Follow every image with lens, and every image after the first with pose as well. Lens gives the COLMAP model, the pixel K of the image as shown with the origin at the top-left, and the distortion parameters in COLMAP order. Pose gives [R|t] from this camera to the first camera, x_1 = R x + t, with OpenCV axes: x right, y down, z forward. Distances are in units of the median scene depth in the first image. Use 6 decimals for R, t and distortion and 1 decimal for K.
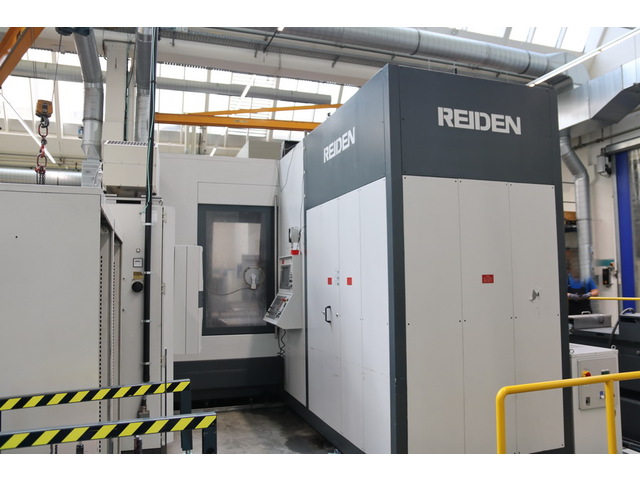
lens RADIAL K [[499.3, 0, 320.3], [0, 499.3, 246.3], [0, 0, 1]] dist [-0.119985, 0.109670]
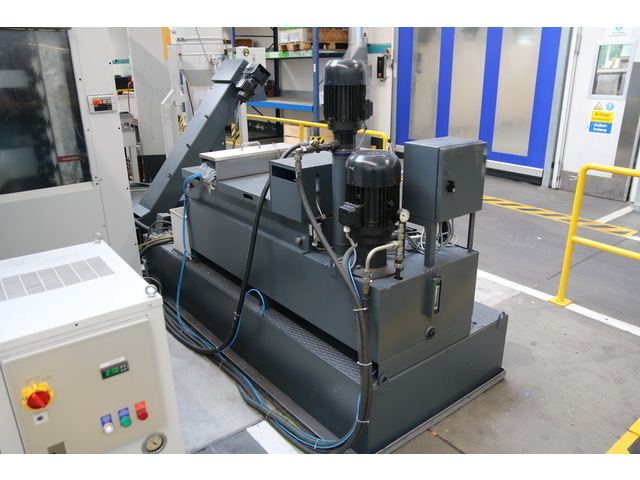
lens RADIAL K [[506.9, 0, 319.0], [0, 506.9, 248.0], [0, 0, 1]] dist [-0.126971, 0.119661]
pose [[0.946359, -0.112904, 0.302750, 0.599089], [-0.018179, 0.916877, 0.398755, 0.030445], [-0.322606, -0.382869, 0.865642, 0.634318]]
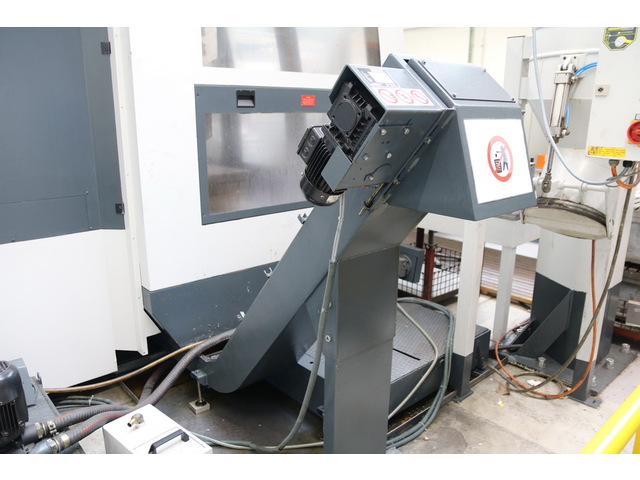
lens RADIAL K [[506.9, 0, 319.0], [0, 506.9, 248.0], [0, 0, 1]] dist [-0.126971, 0.119661]
pose [[0.385710, 0.252758, -0.887322, 1.140026], [0.048894, 0.954791, 0.293230, 0.116924], [0.921323, -0.156487, 0.355914, 1.707559]]
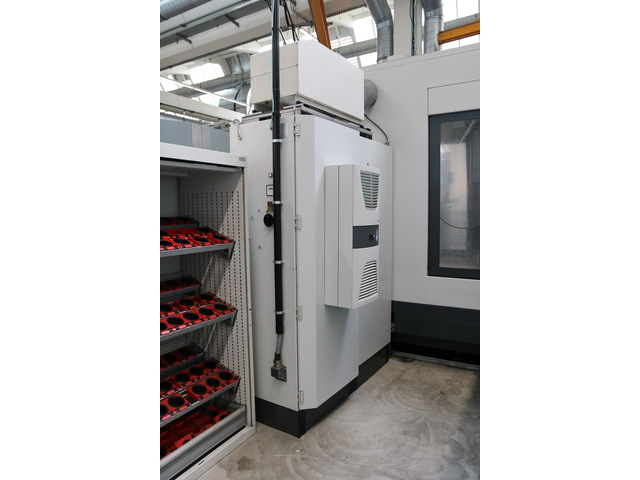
lens RADIAL K [[374.1, 0, 317.9], [0, 374.1, 244.3], [0, 0, 1]] dist [-0.070093, 0.000902]
pose [[0.642177, 0.073246, -0.763049, 0.160545], [0.056958, 0.988113, 0.142786, 0.037905], [0.764438, -0.135156, 0.630371, 0.662587]]
